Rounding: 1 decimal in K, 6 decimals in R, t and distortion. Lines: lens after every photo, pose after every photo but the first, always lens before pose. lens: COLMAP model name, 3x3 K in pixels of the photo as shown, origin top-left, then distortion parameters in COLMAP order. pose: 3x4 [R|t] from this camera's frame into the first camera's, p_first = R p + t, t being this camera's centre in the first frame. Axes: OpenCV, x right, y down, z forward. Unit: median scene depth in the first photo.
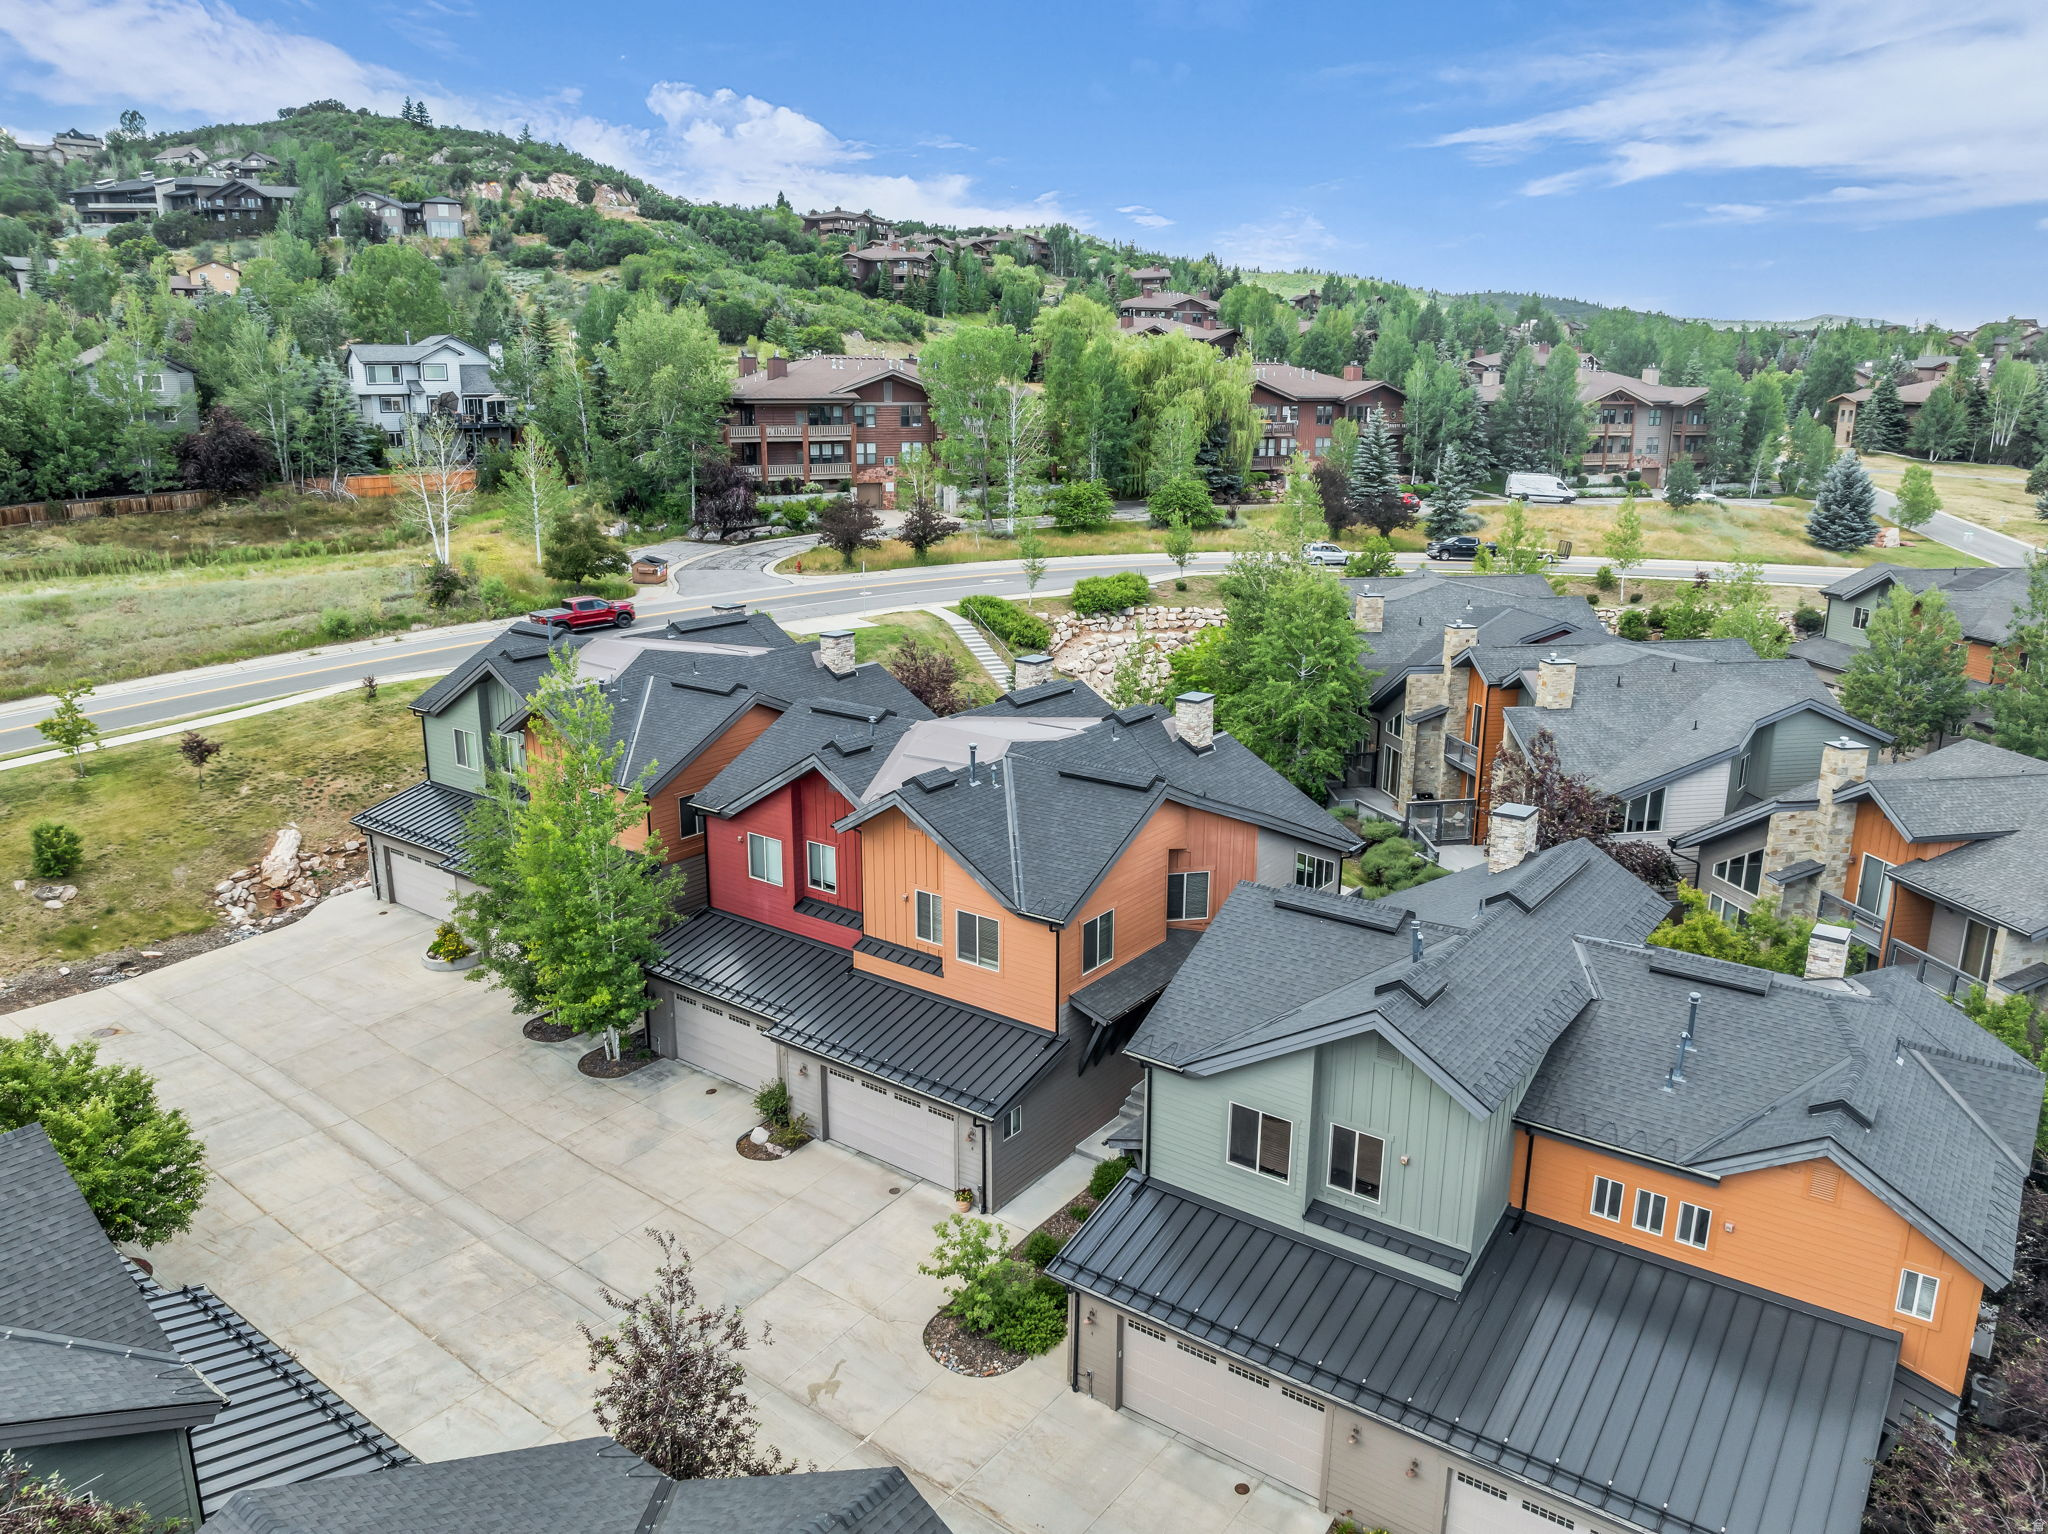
lens RADIAL K [[1441.1, 0, 1026.5], [0, 1441.1, 760.6], [0, 0, 1]] dist [-0.042376, 0.006137]
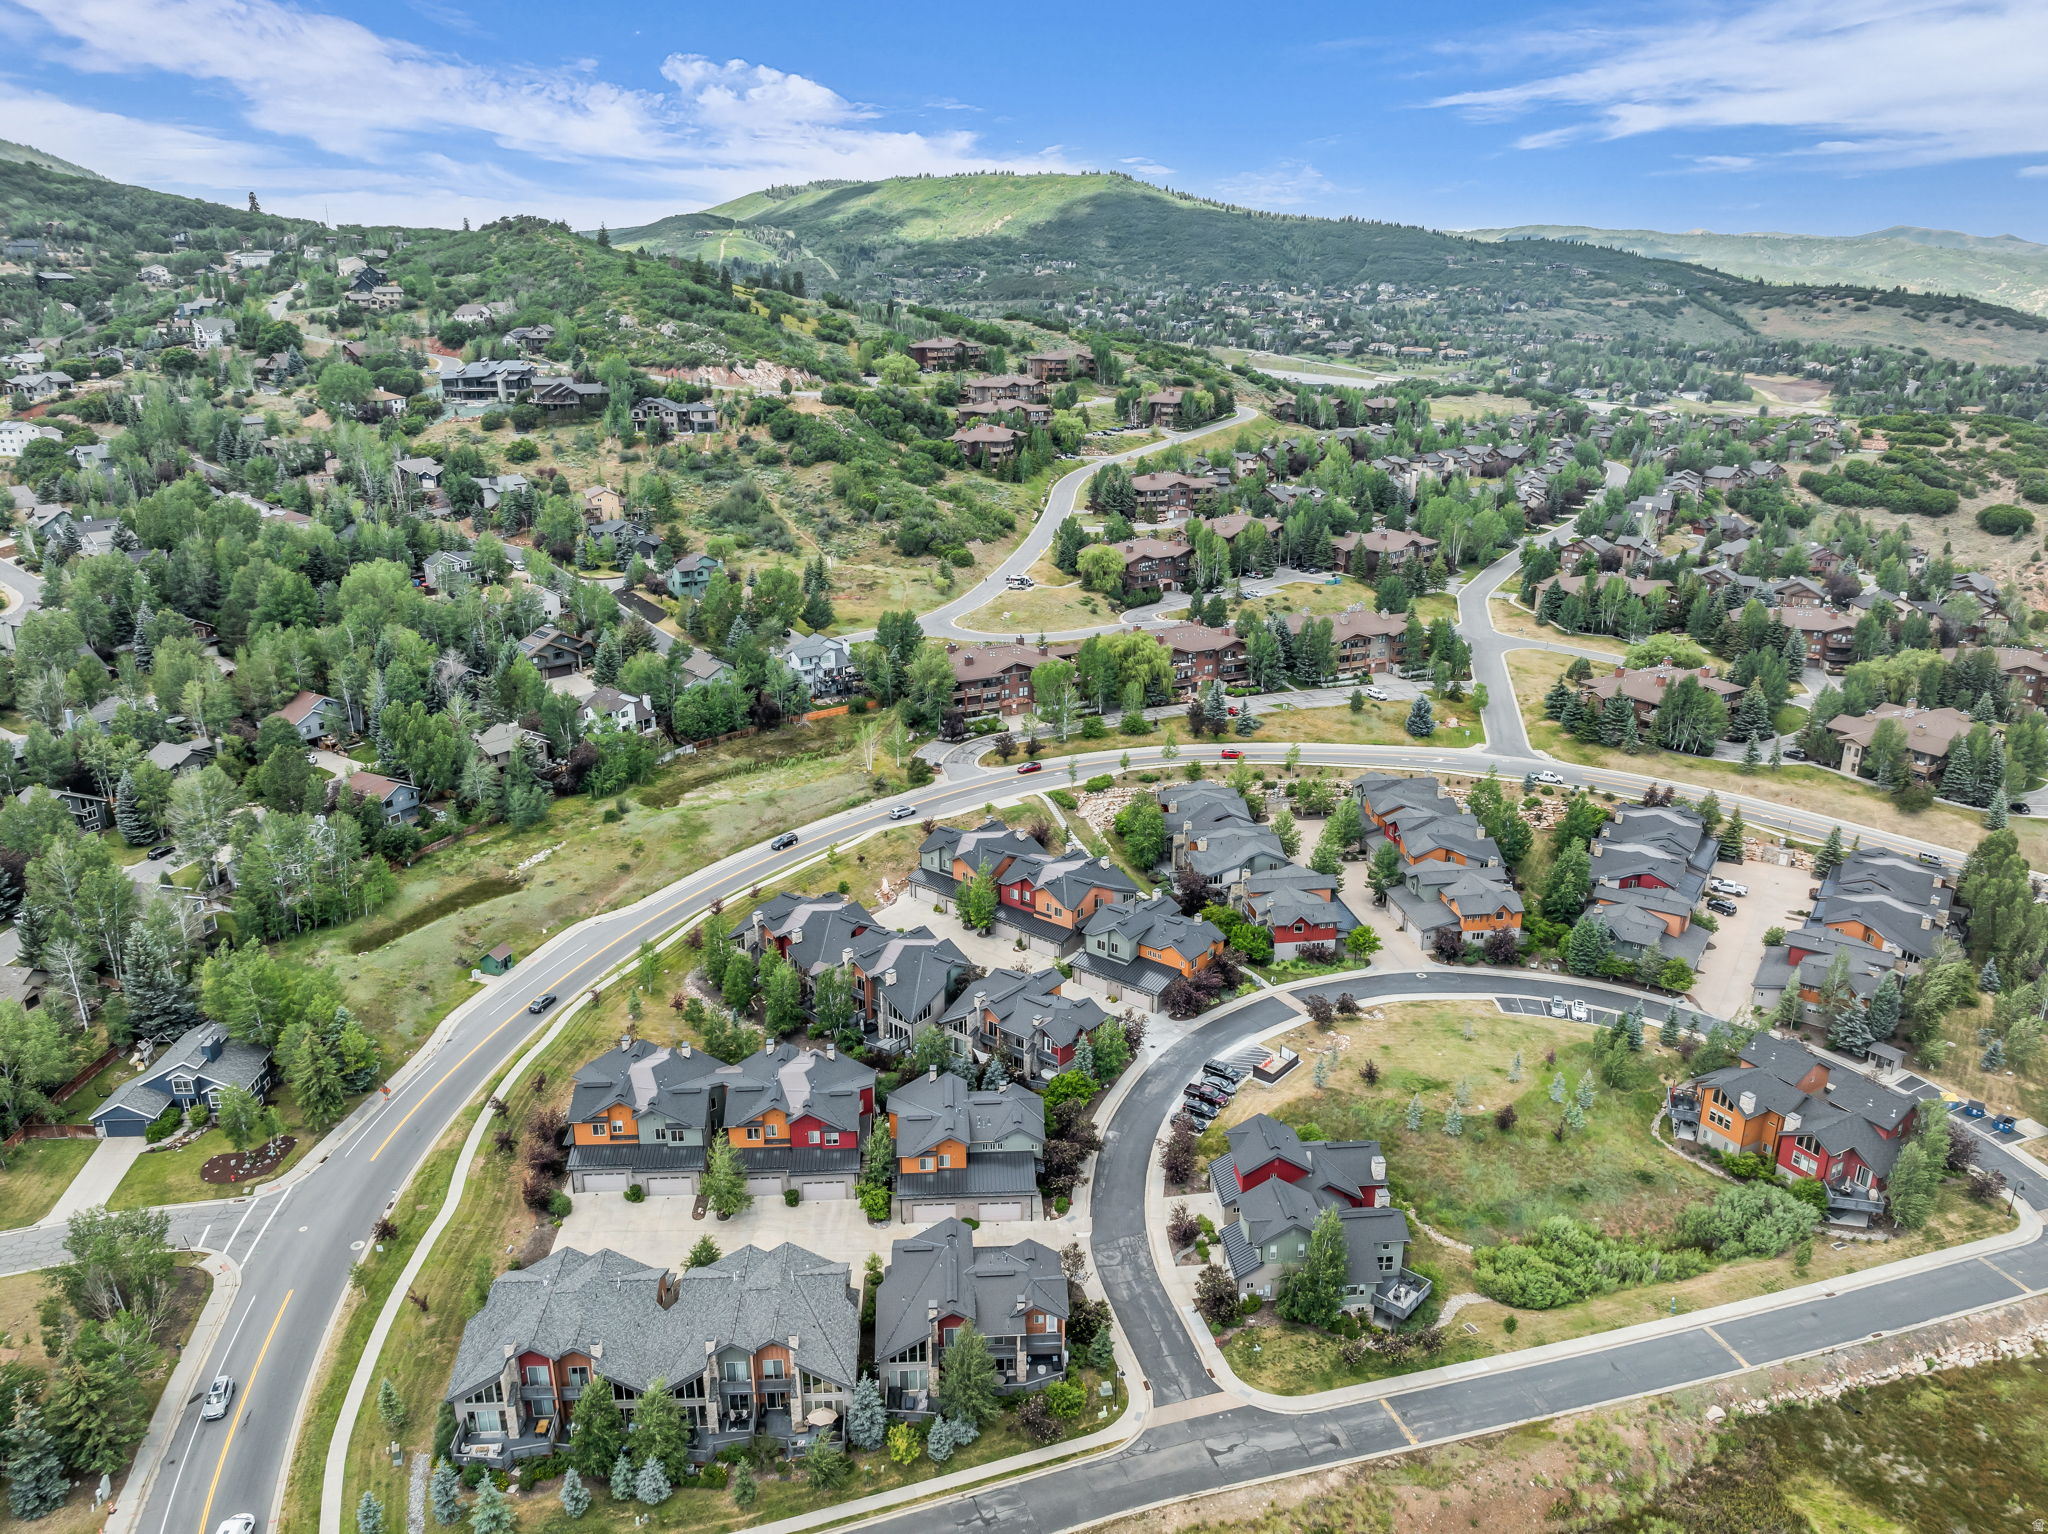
lens RADIAL K [[1441.1, 0, 1026.5], [0, 1441.1, 760.6], [0, 0, 1]] dist [-0.042376, 0.006137]
pose [[0.999302, 0.006720, -0.036758, 0.019047], [-0.004468, 0.998127, 0.061012, -0.348317], [0.037099, -0.060805, 0.997460, -1.966197]]
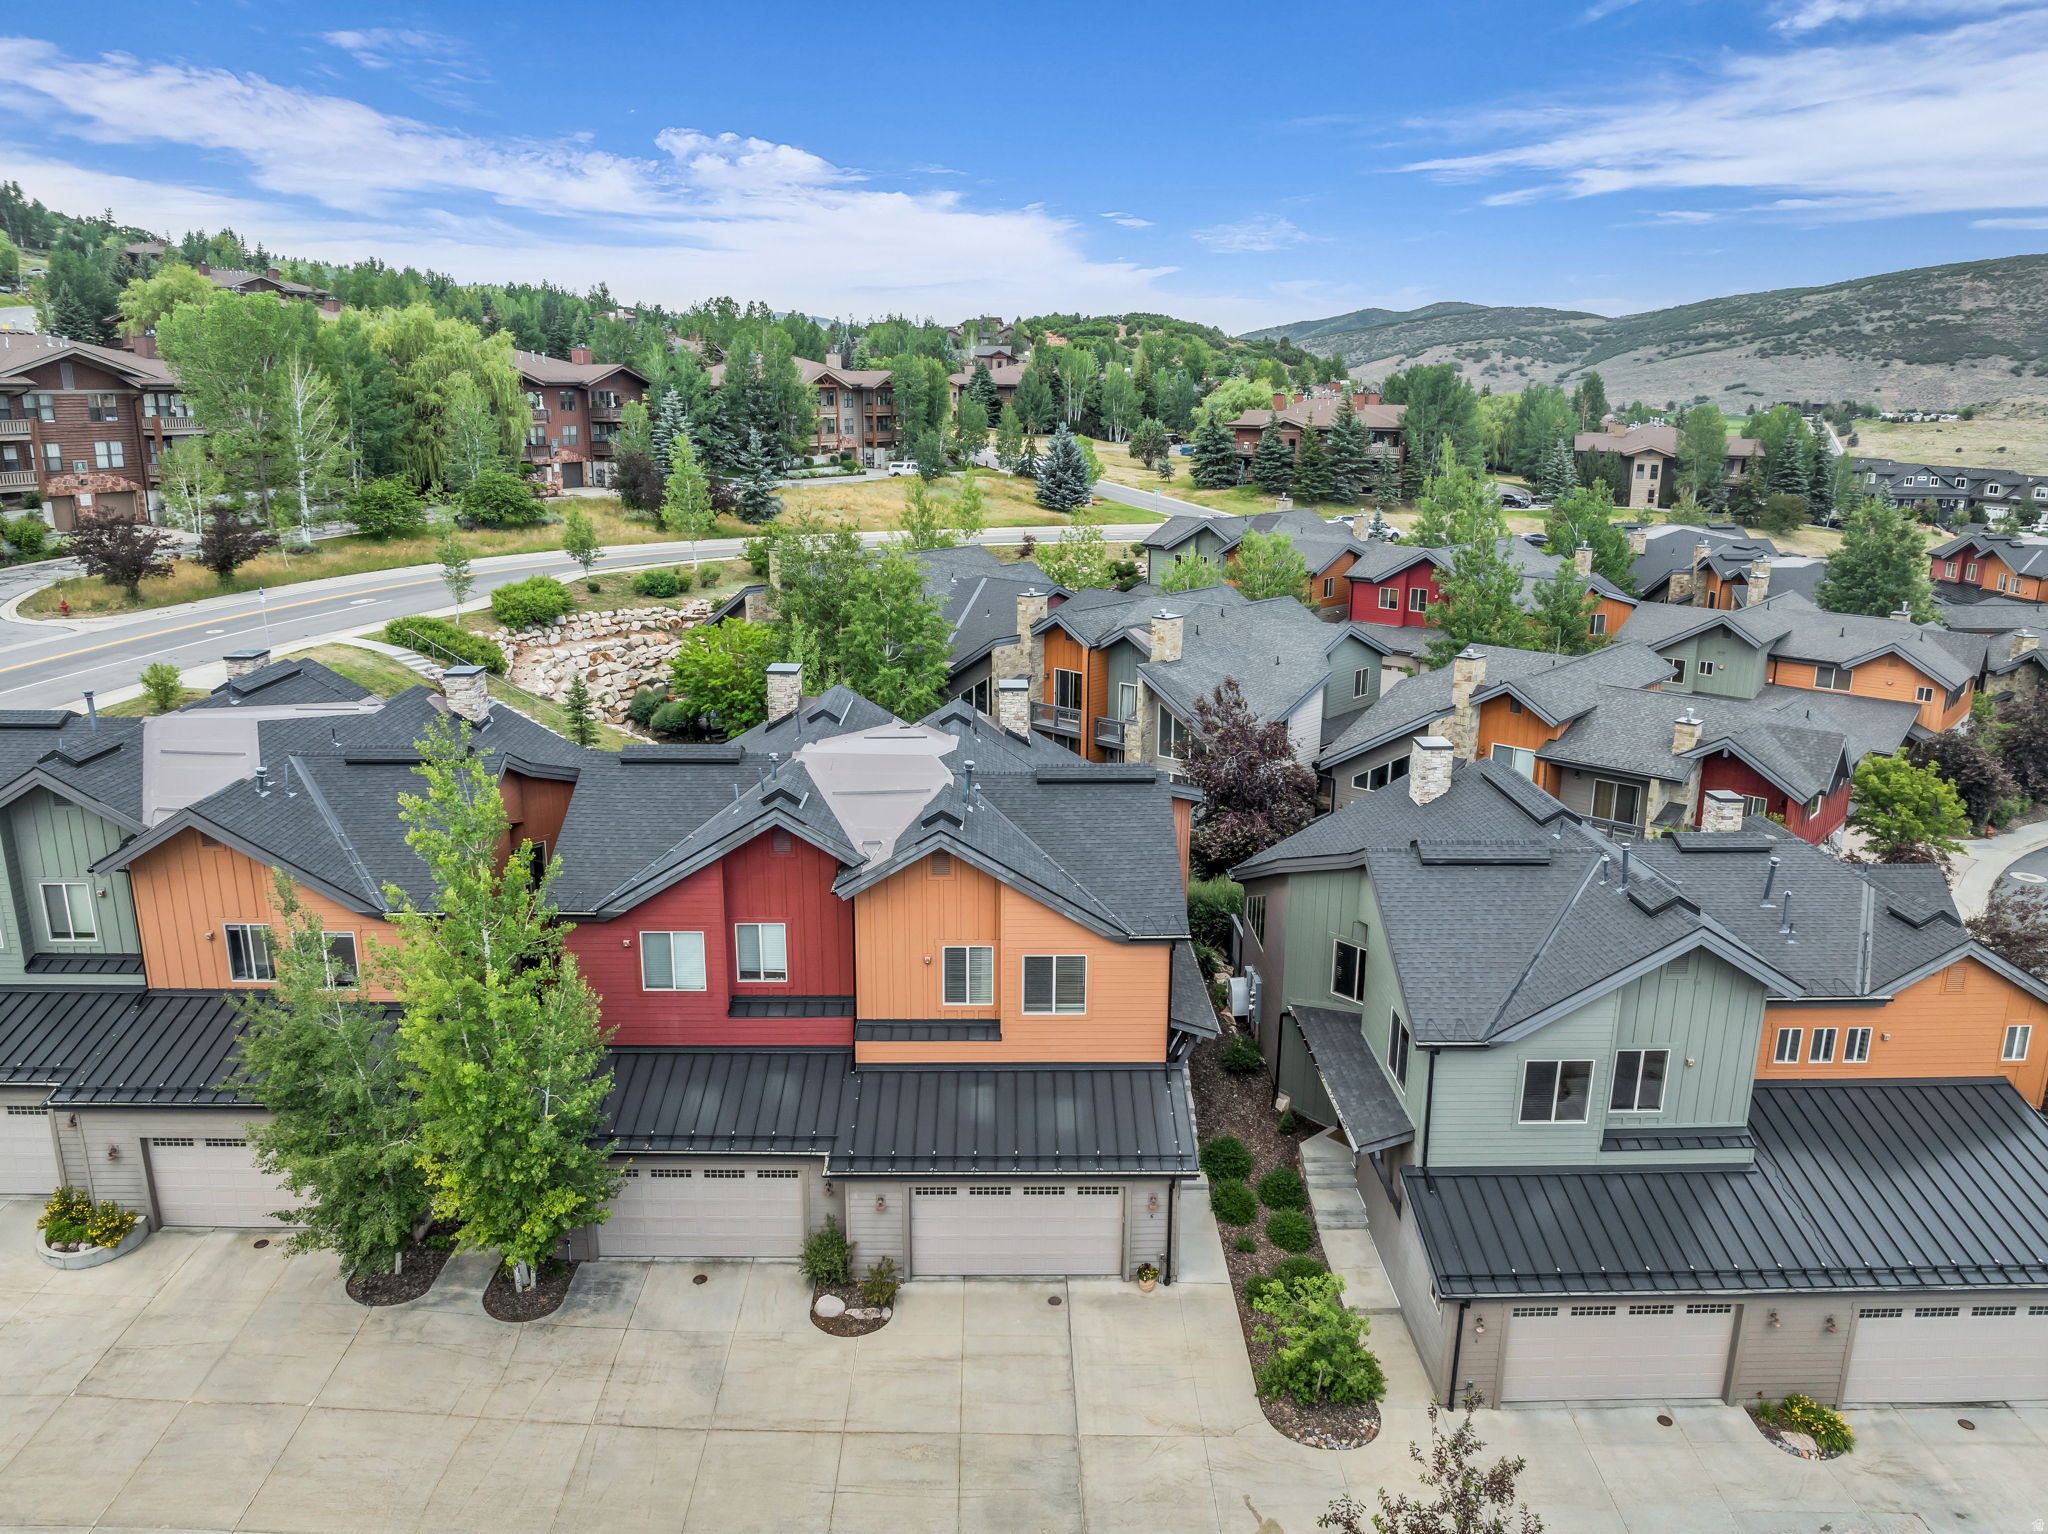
lens RADIAL K [[1441.1, 0, 1026.5], [0, 1441.1, 760.6], [0, 0, 1]] dist [-0.042376, 0.006137]
pose [[0.790098, -0.152992, 0.593581, -0.236865], [0.150851, 0.987101, 0.053627, -0.024294], [-0.594129, 0.047171, 0.802985, 0.141236]]
